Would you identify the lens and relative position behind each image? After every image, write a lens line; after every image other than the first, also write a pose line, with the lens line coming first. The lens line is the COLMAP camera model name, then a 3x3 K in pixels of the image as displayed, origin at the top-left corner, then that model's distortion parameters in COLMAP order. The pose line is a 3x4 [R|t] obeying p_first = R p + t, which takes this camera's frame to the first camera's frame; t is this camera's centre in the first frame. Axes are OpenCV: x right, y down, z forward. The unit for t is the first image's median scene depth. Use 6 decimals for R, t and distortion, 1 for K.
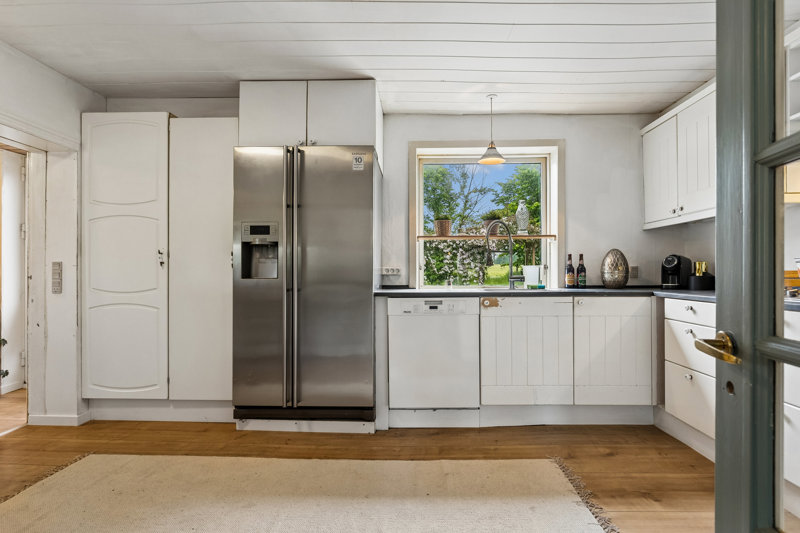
lens RADIAL K [[438.0, 0, 400.0], [0, 438.0, 269.8], [0, 0, 1]] dist [0.001045, 0.000206]
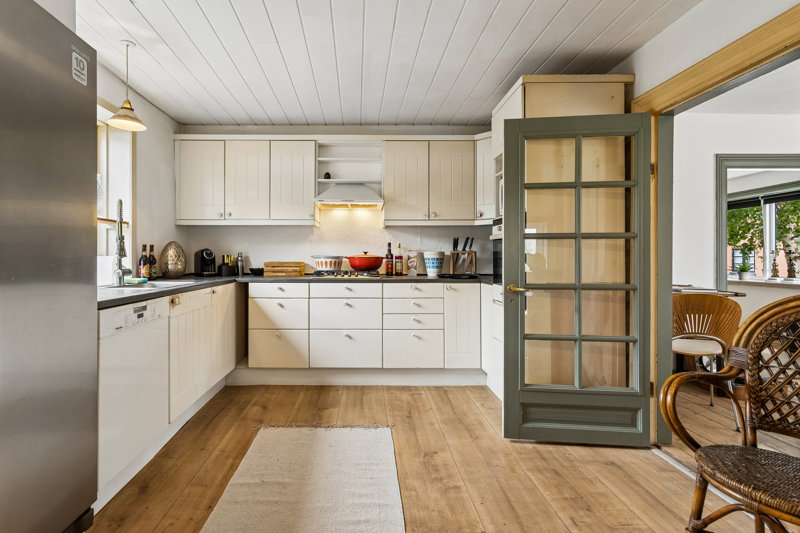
lens RADIAL K [[390.3, 0, 417.9], [0, 390.3, 256.0], [0, 0, 1]] dist [0.001482, 0.000142]
pose [[-0.136486, 0.006306, 0.990622, -0.637687], [-0.006994, 0.999949, -0.007329, -0.010996], [-0.990617, -0.007928, -0.136435, 0.651121]]
